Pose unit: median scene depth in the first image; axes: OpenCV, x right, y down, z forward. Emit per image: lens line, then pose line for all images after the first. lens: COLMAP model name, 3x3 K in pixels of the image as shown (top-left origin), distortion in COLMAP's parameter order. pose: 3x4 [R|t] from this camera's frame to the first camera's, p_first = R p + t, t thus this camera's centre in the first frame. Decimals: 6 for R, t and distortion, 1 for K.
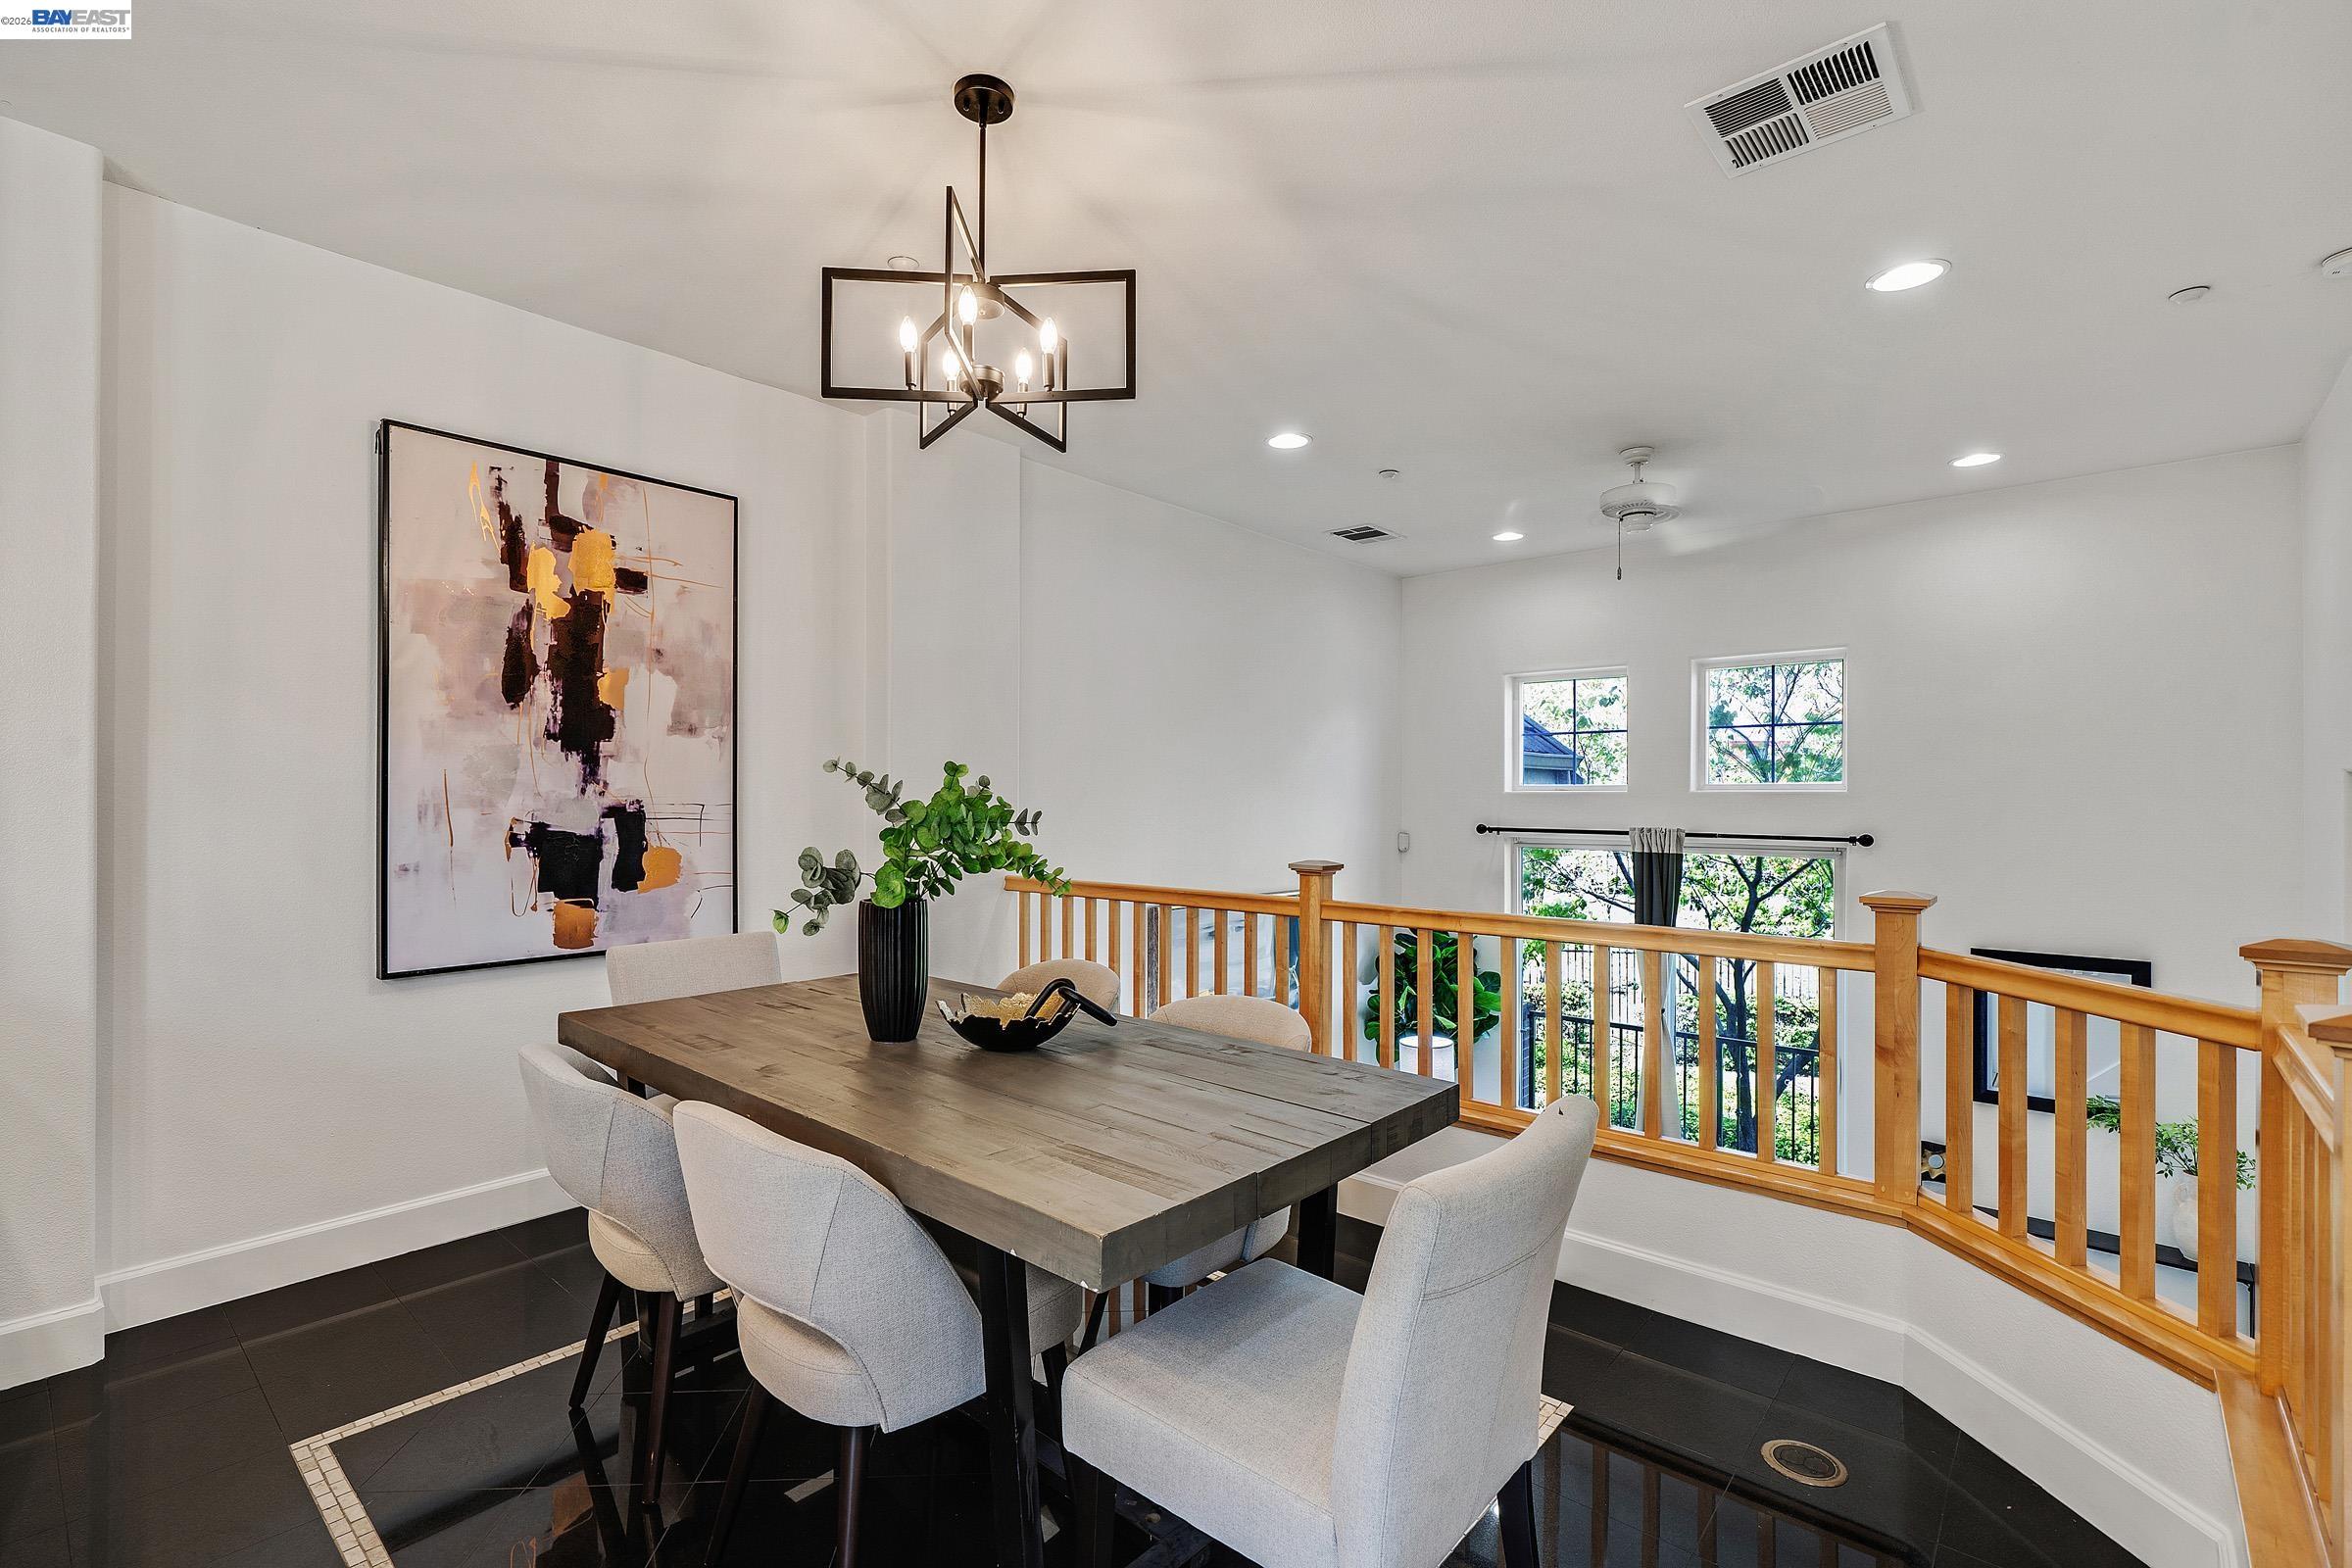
lens RADIAL K [[1061.4, 0, 1142.0], [0, 1061.4, 788.6], [0, 0, 1]] dist [0.001208, -0.000480]
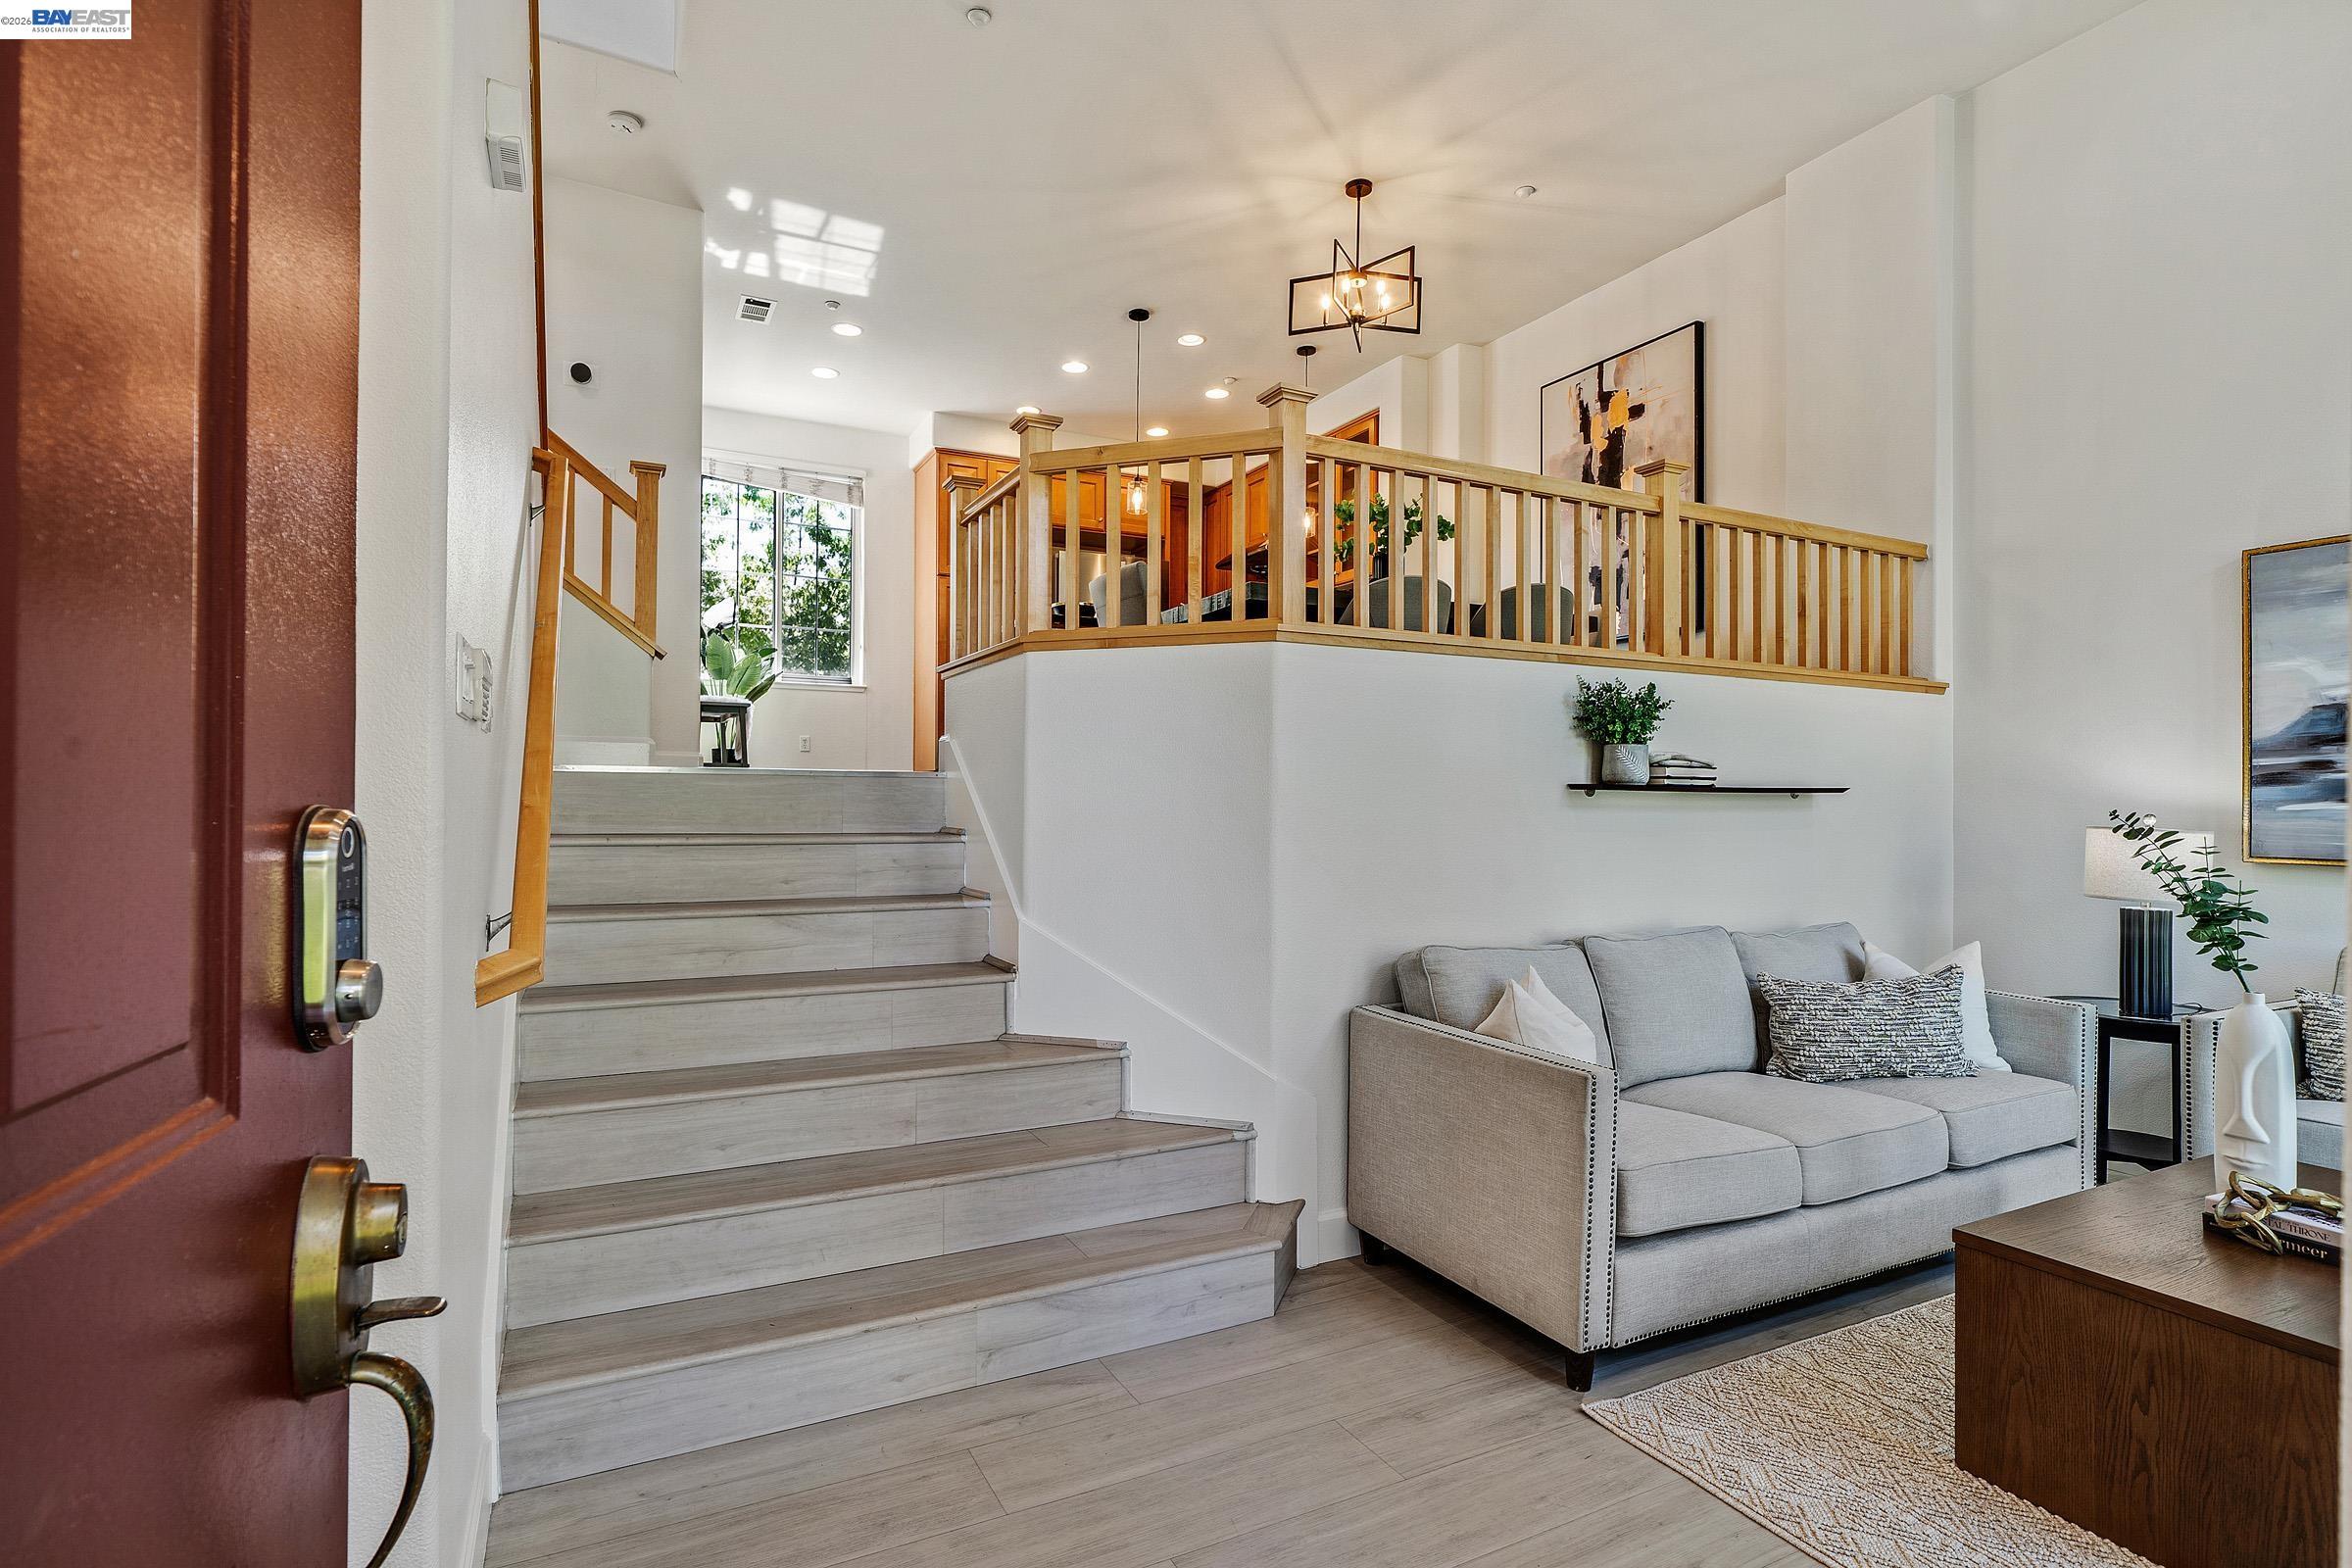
lens RADIAL K [[1135.8, 0, 1166.2], [0, 1135.8, 790.3], [0, 0, 1]] dist [0.006644, 0.000085]
pose [[-0.354551, -0.014944, -0.934917, 1.499380], [-0.002195, 0.999883, -0.015150, 0.444376], [0.935034, -0.003319, -0.354542, 0.993306]]
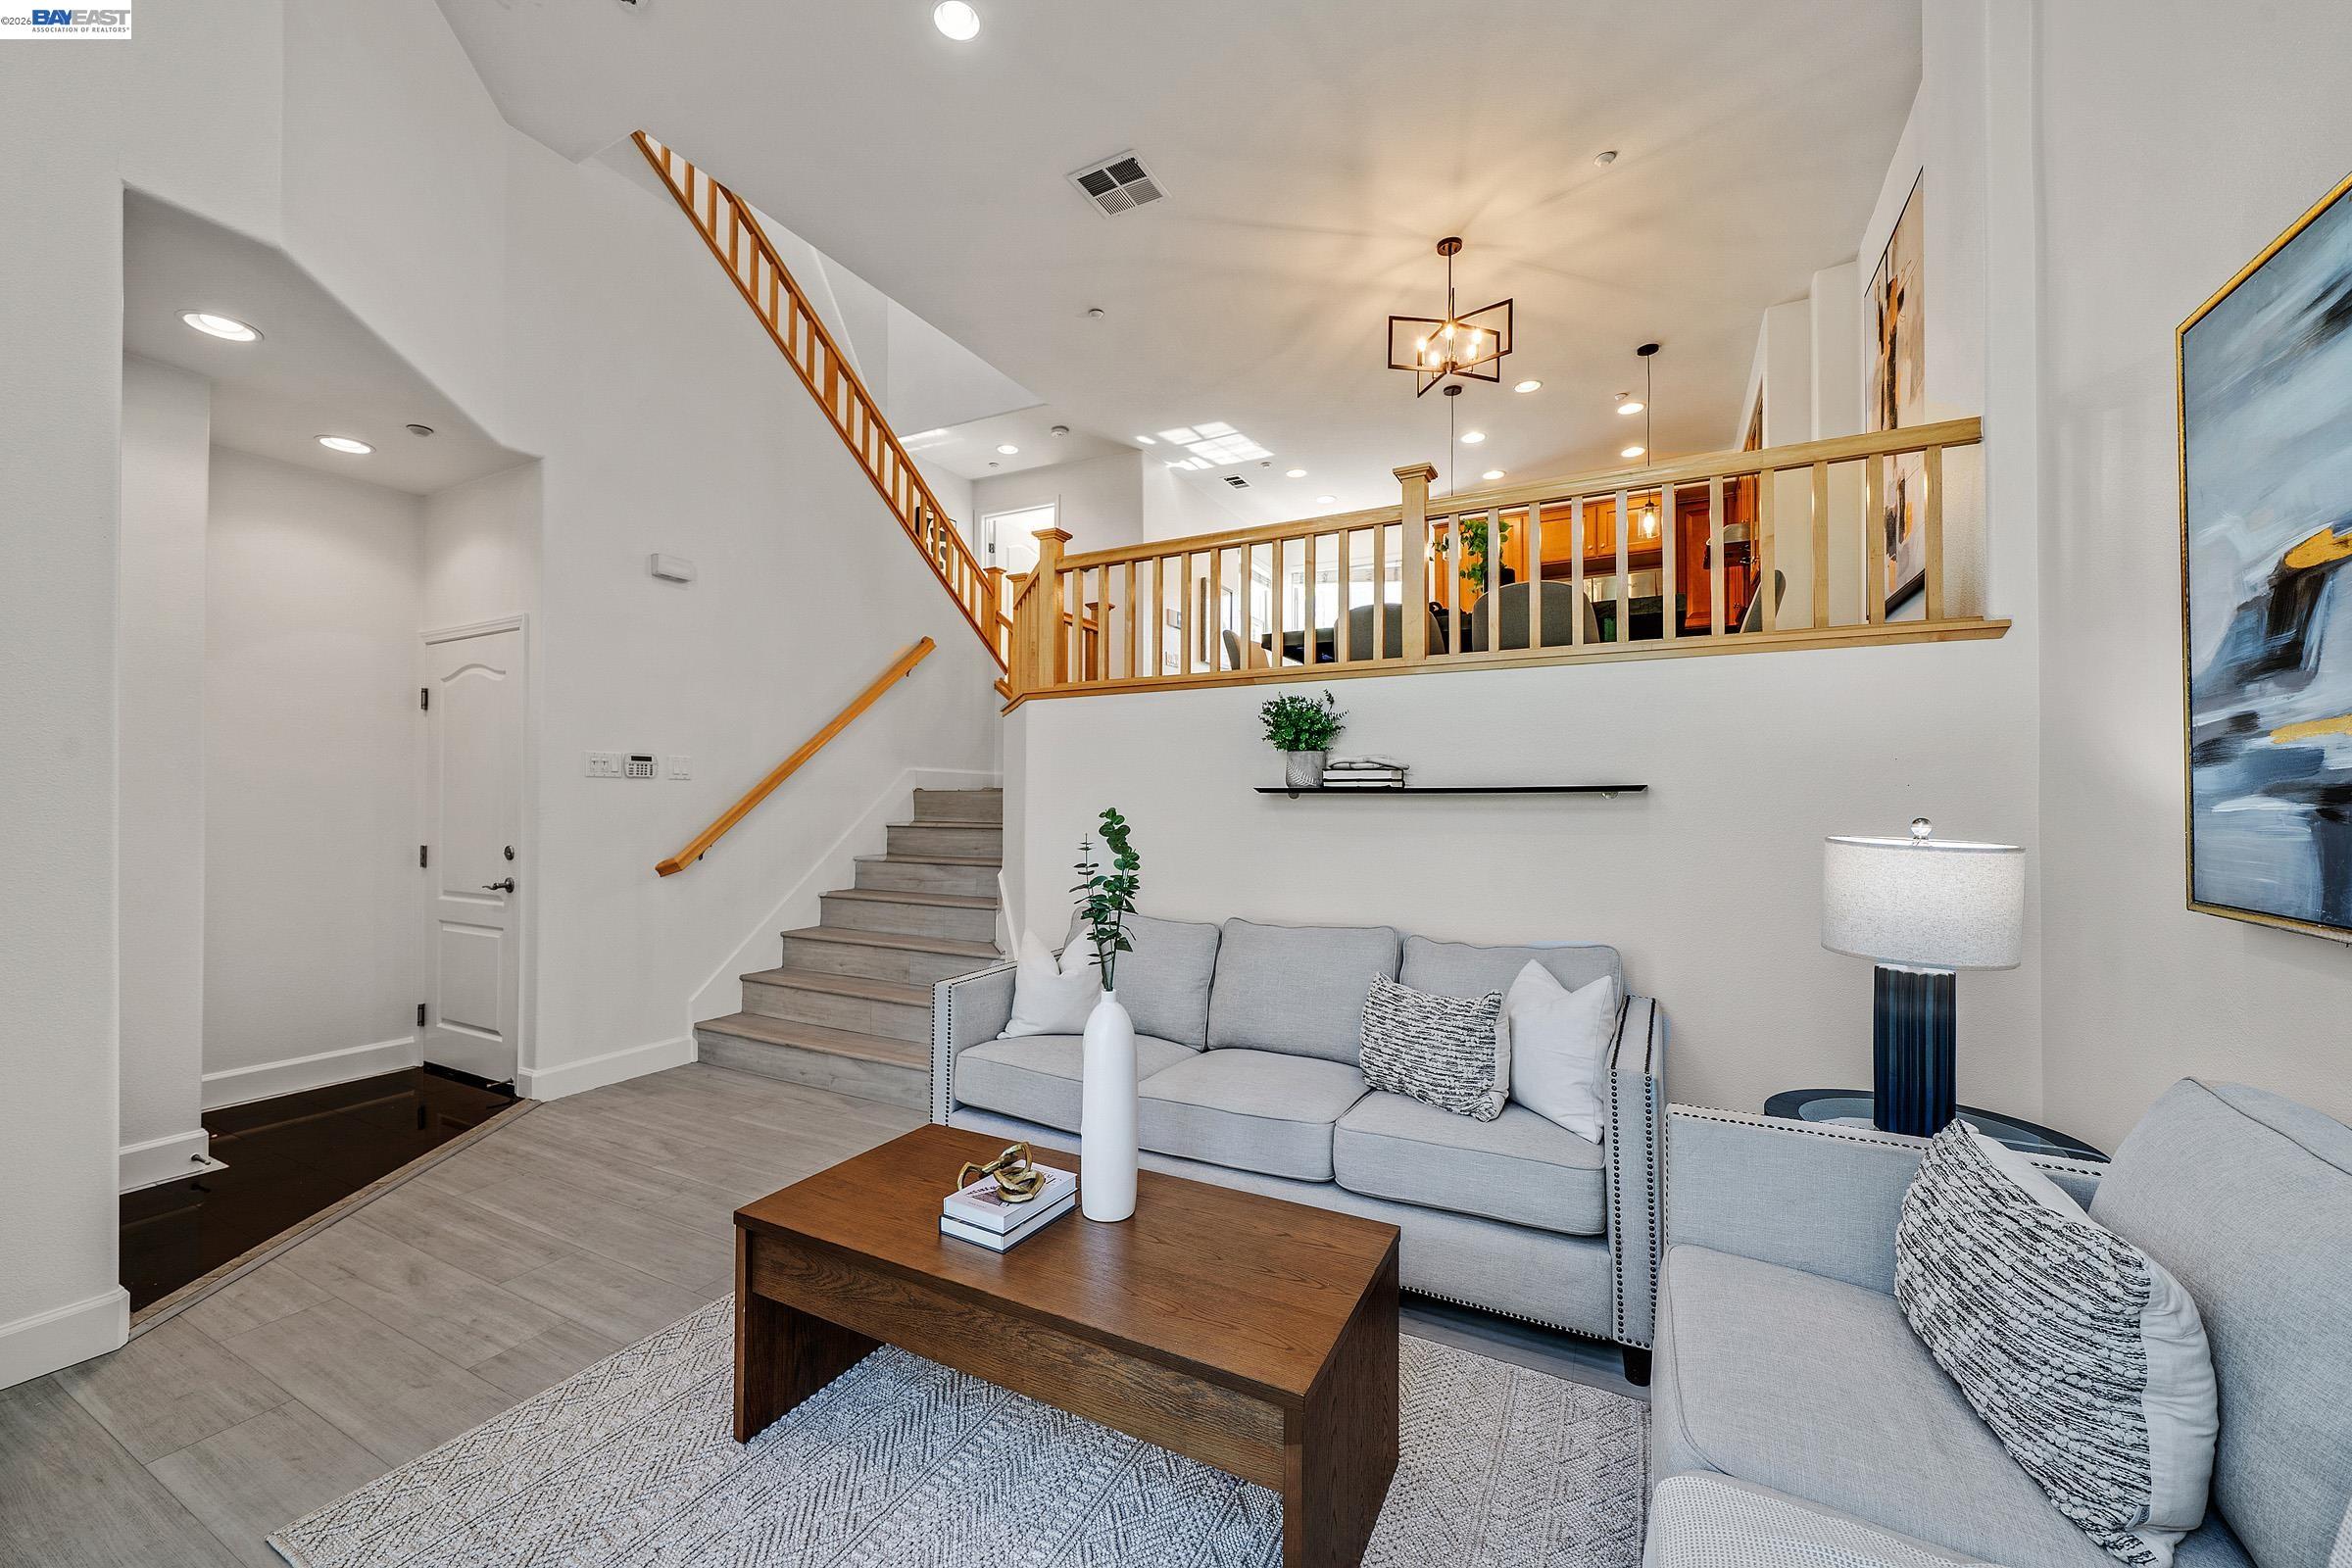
lens RADIAL K [[912.3, 0, 1163.7], [0, 912.3, 802.1], [0, 0, 1]] dist [-0.003772, 0.000207]
pose [[-0.968120, -0.002896, -0.250469, 0.686285], [-0.001229, 0.999976, -0.006810, 0.443473], [0.250483, -0.006285, -0.968101, 1.945847]]
